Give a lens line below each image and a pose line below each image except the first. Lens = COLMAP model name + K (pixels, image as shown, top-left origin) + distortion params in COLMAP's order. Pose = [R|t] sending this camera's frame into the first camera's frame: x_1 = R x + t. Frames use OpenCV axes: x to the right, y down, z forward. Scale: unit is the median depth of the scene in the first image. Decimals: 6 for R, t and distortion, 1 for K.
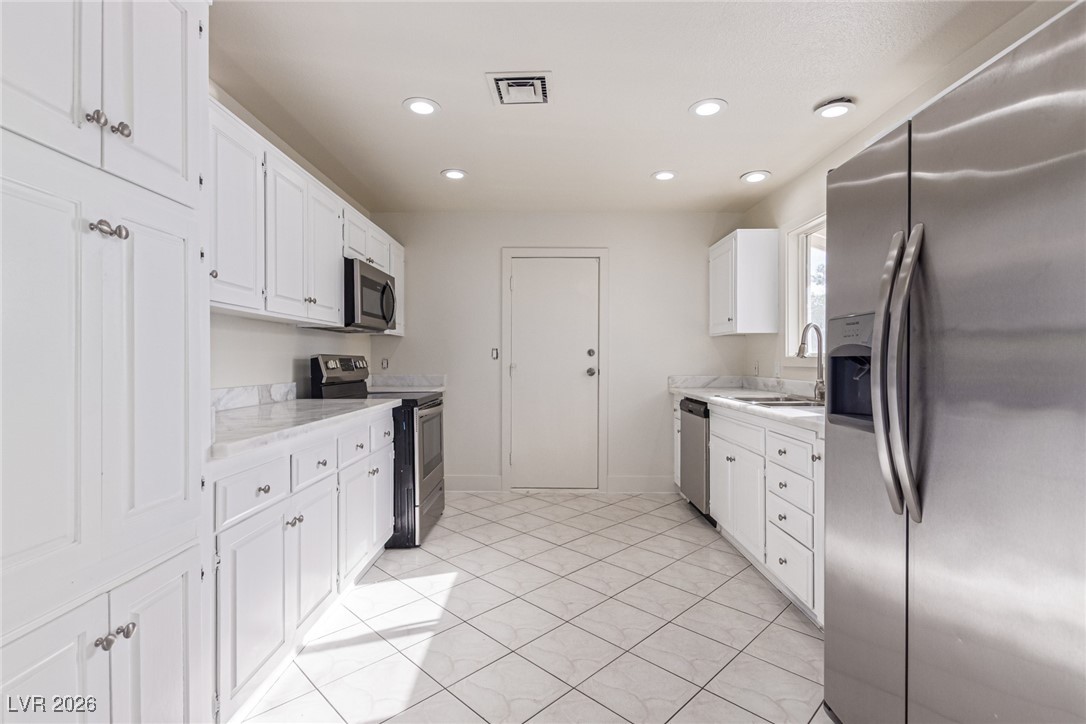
lens RADIAL K [[515.6, 0, 537.3], [0, 515.6, 361.4], [0, 0, 1]] dist [0.010330, -0.002837]
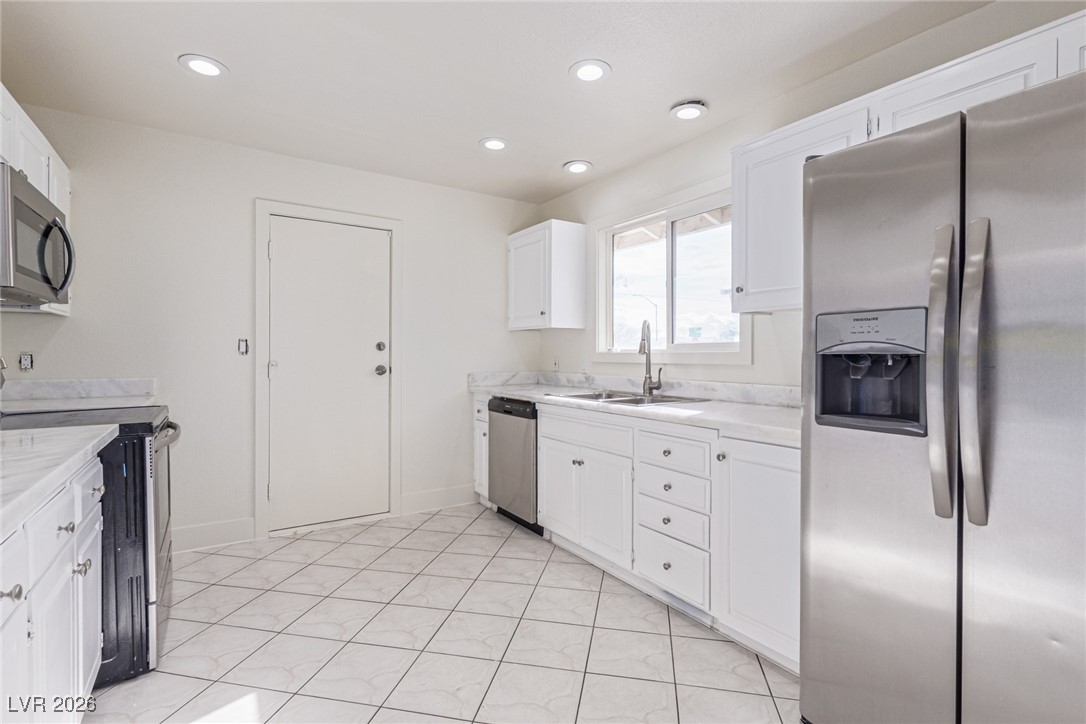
lens RADIAL K [[515.6, 0, 545.4], [0, 515.6, 358.4], [0, 0, 1]] dist [0.010330, -0.002837]
pose [[0.830458, -0.002674, 0.557074, -0.158540], [-0.000178, 0.999987, 0.005066, -0.002734], [-0.557081, -0.004306, 0.830447, 0.213831]]
